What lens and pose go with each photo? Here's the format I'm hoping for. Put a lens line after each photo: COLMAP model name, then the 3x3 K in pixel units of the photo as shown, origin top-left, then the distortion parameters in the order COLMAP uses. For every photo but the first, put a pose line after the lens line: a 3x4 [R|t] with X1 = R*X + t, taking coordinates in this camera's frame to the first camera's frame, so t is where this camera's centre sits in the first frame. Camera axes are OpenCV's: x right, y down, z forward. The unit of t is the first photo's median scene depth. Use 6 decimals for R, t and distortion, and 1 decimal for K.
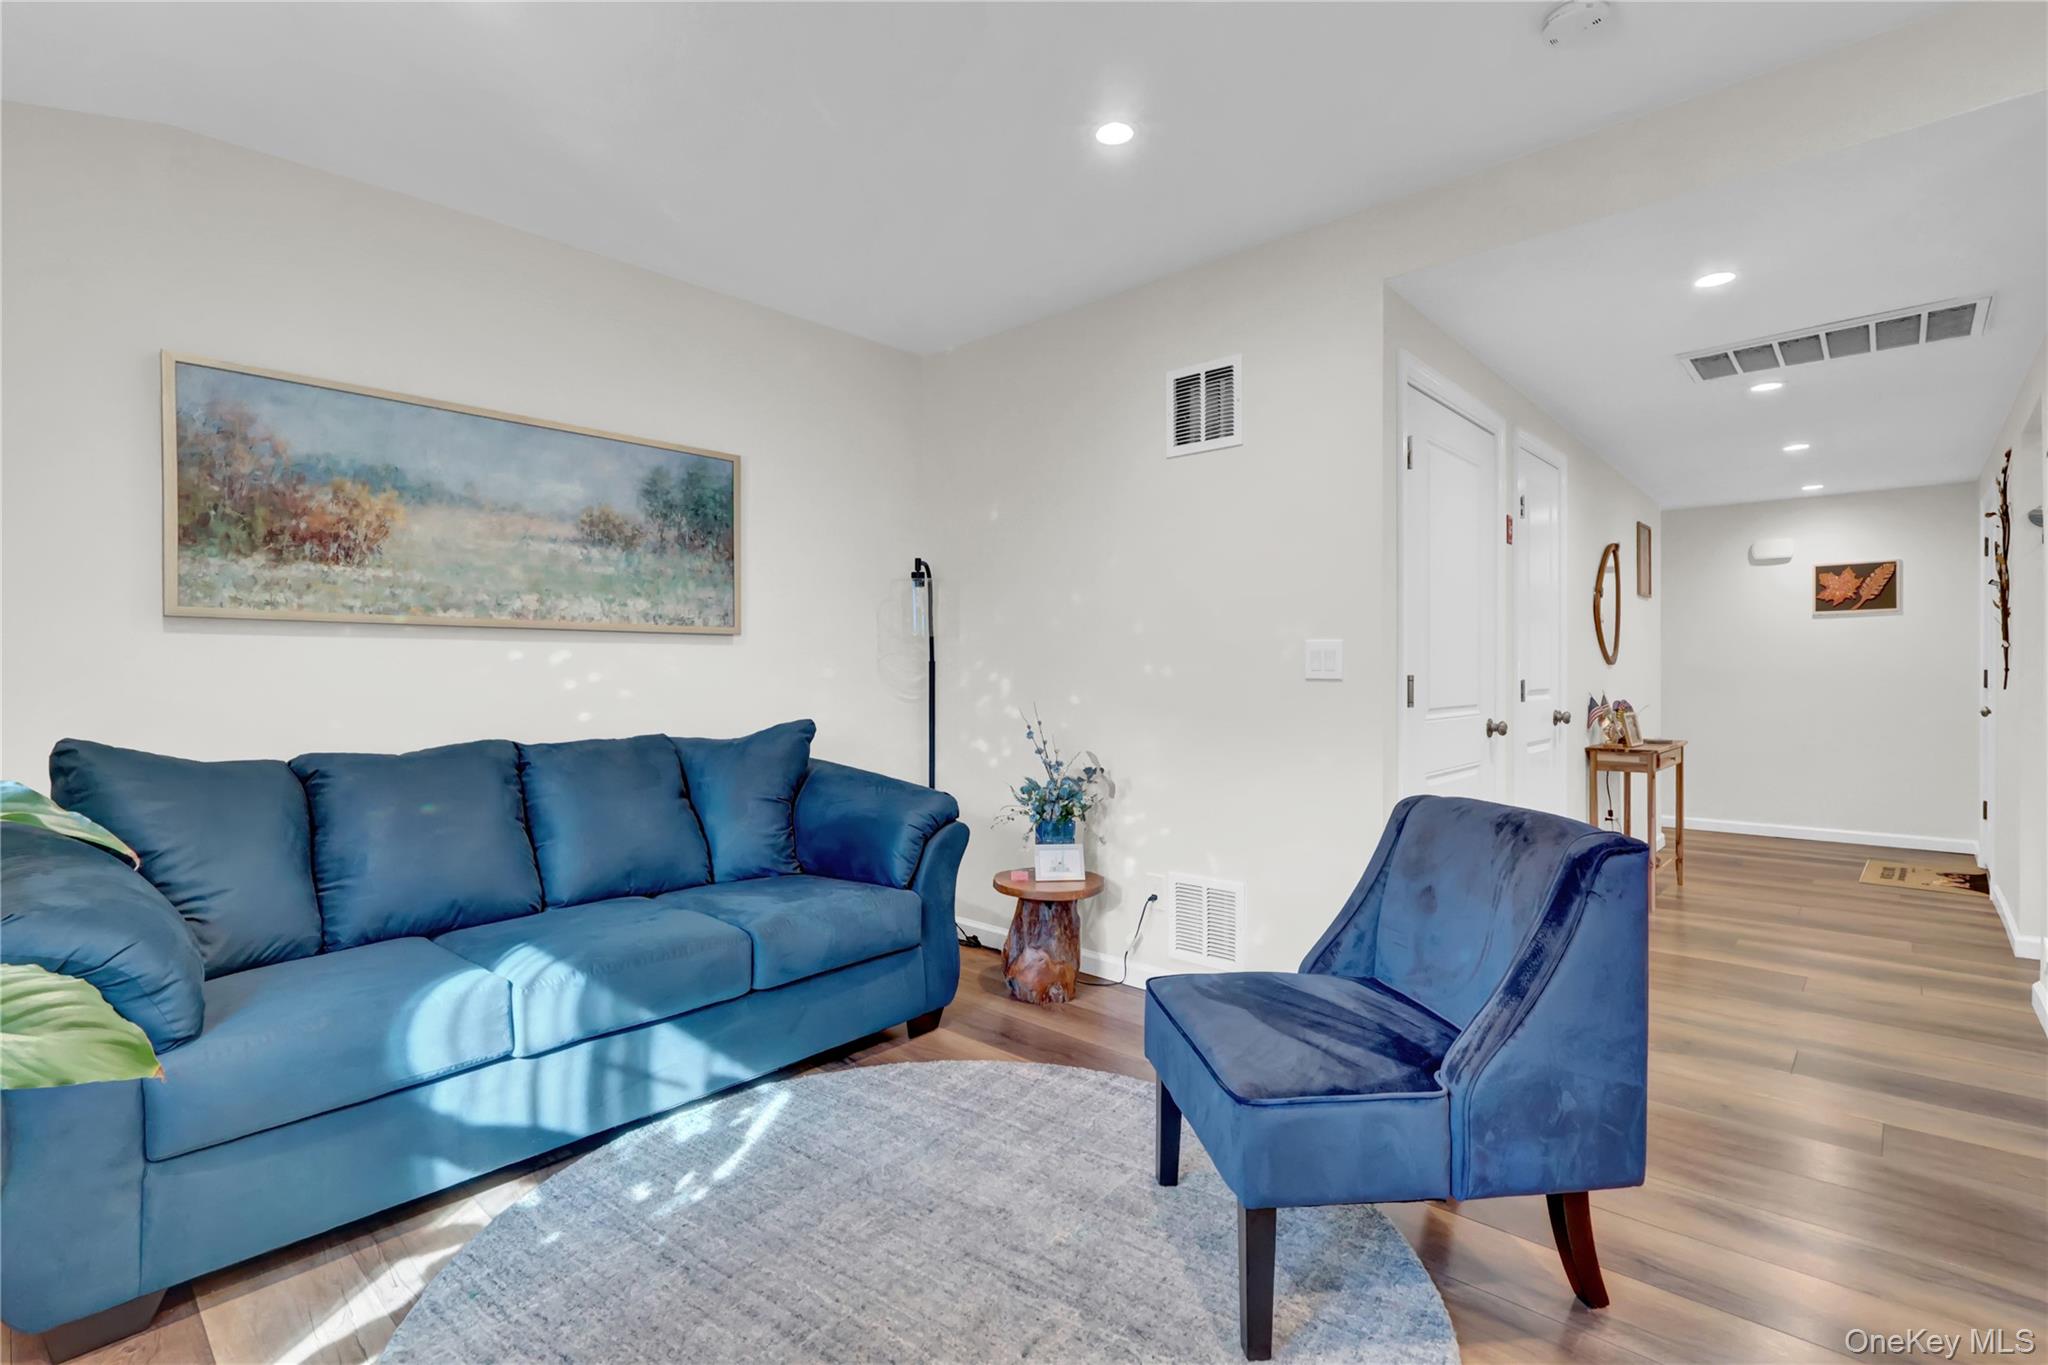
lens RADIAL K [[953.1, 0, 1032.4], [0, 953.1, 682.9], [0, 0, 1]] dist [-0.005100, -0.000585]
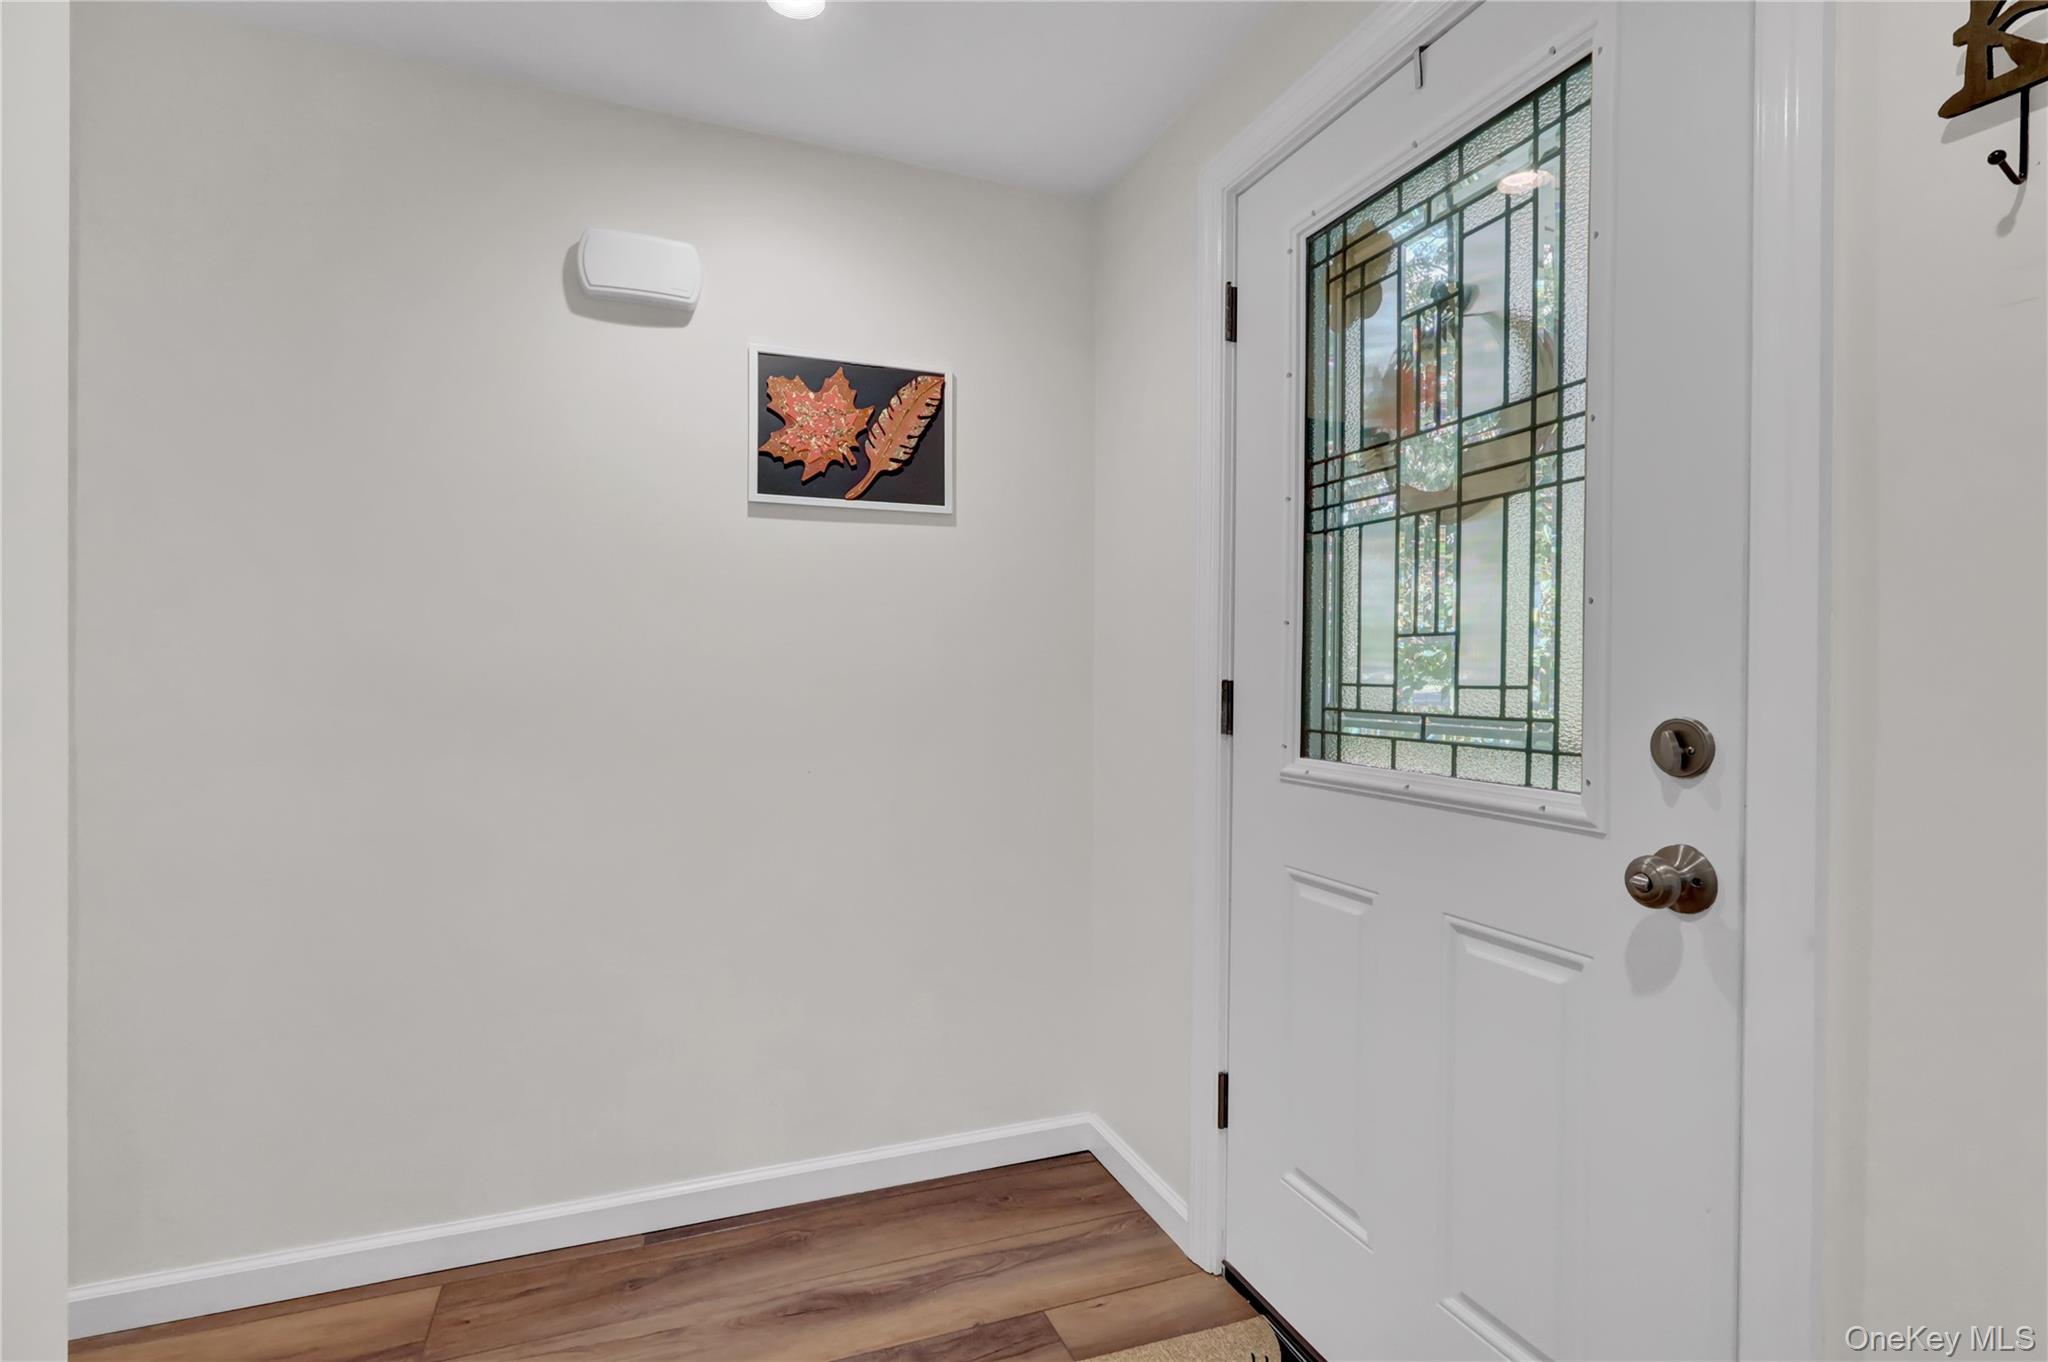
lens RADIAL K [[953.1, 0, 1028.1], [0, 953.1, 682.2], [0, 0, 1]] dist [-0.005100, -0.000585]
pose [[0.427406, 0.007064, 0.904032, 0.586637], [-0.008152, 0.999959, -0.003960, -0.011406], [-0.904023, -0.005677, 0.427446, 0.796826]]
